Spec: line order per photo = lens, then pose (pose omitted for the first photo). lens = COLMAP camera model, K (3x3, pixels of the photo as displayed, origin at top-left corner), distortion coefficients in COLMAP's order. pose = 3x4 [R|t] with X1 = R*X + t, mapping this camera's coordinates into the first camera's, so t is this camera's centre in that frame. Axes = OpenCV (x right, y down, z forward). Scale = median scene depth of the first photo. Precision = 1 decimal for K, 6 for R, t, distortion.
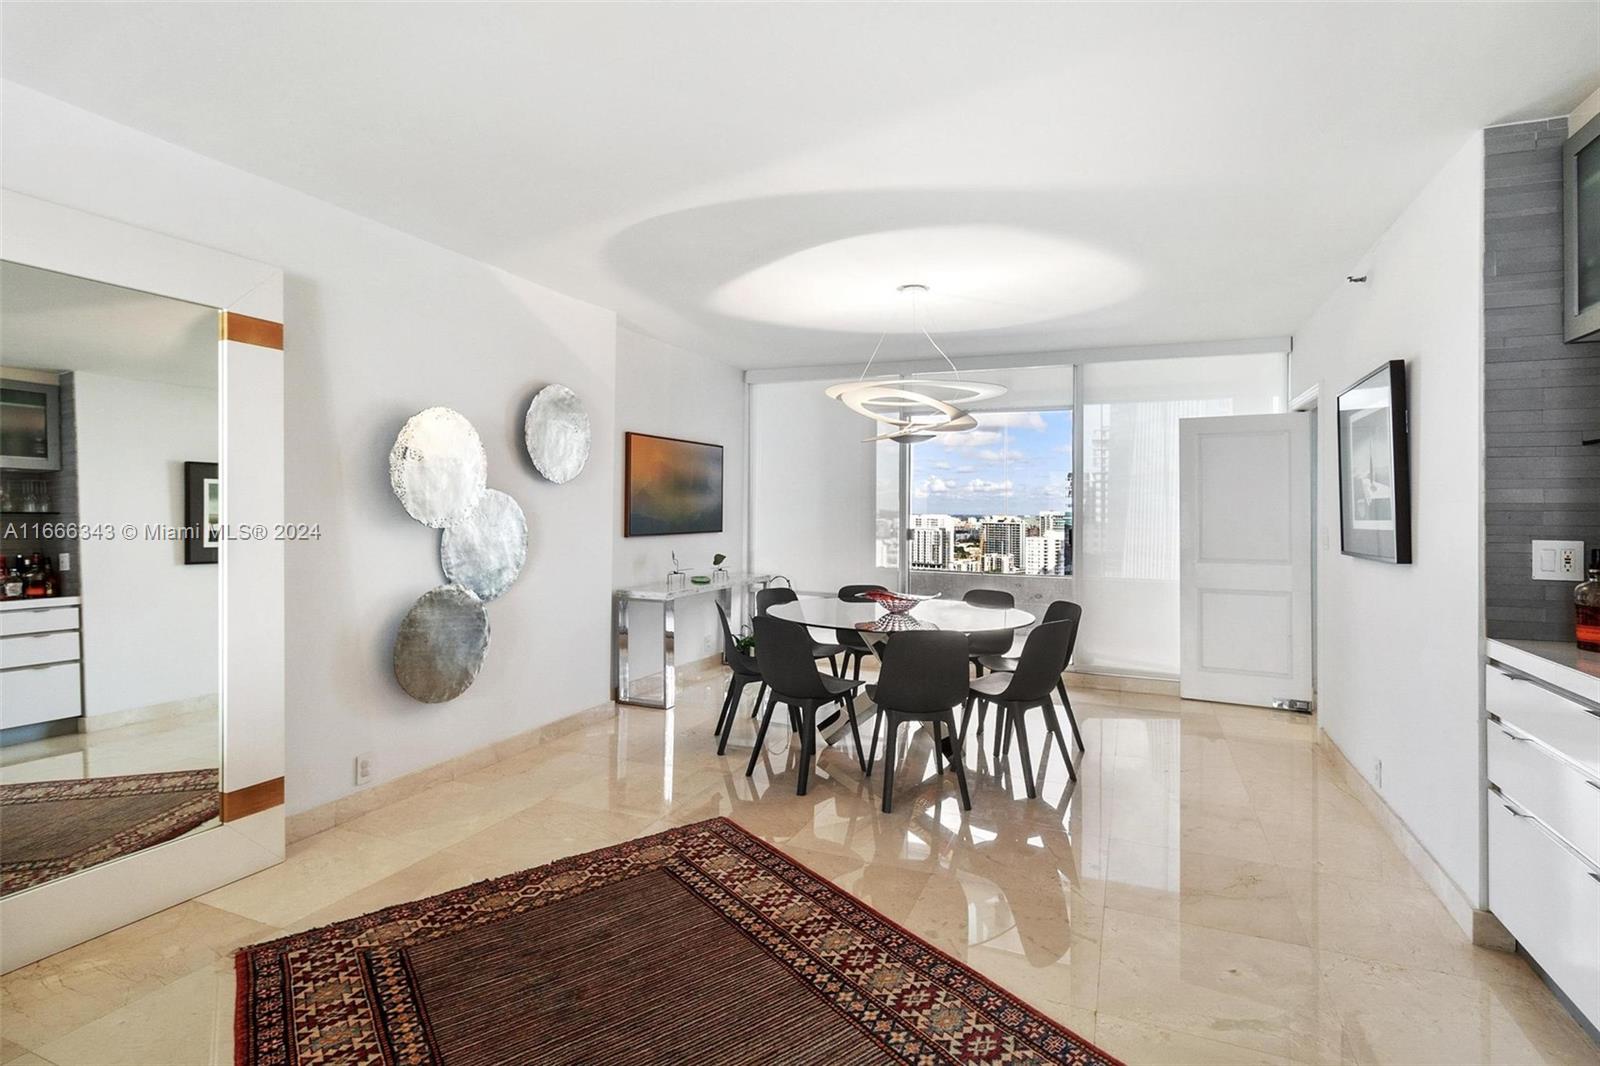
lens RADIAL K [[785.7, 0, 822.1], [0, 785.7, 499.1], [0, 0, 1]] dist [-0.005359, -0.000882]
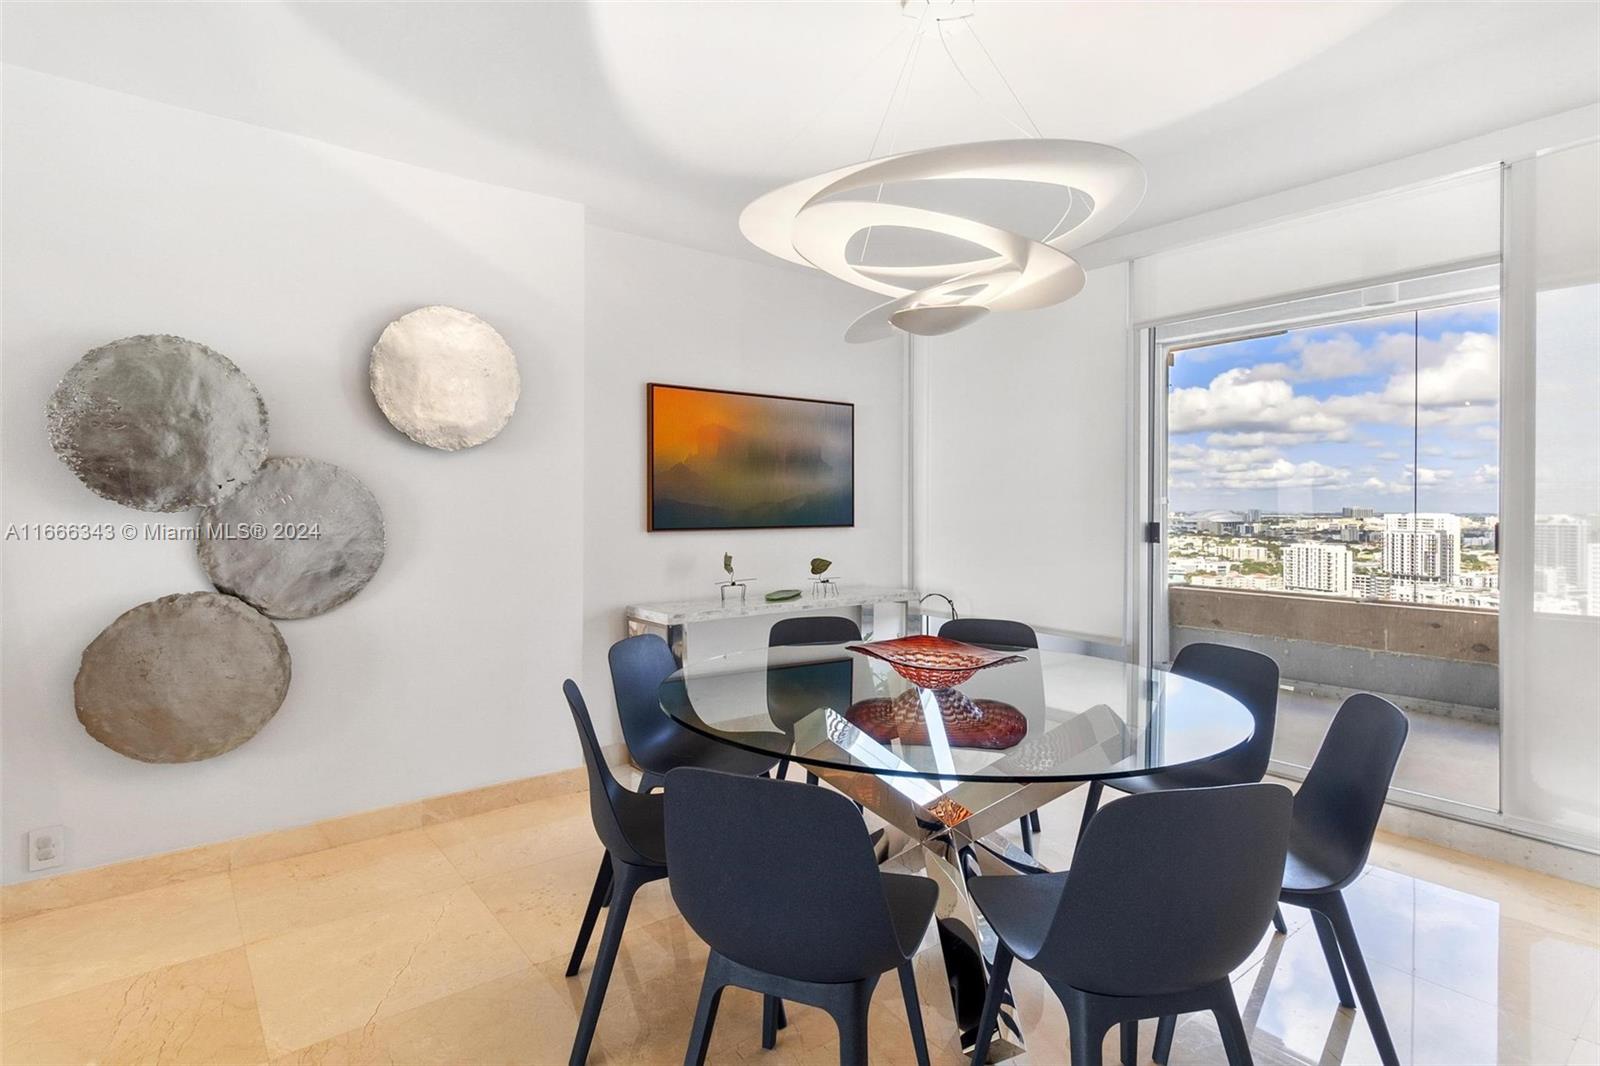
lens RADIAL K [[746.8, 0, 828.5], [0, 746.8, 514.6], [0, 0, 1]] dist [0.003420, -0.000852]
pose [[0.854714, -0.003640, -0.519087, 0.213338], [0.012923, 0.999815, 0.014269, 0.022777], [0.518938, -0.018904, 0.854603, 0.448361]]
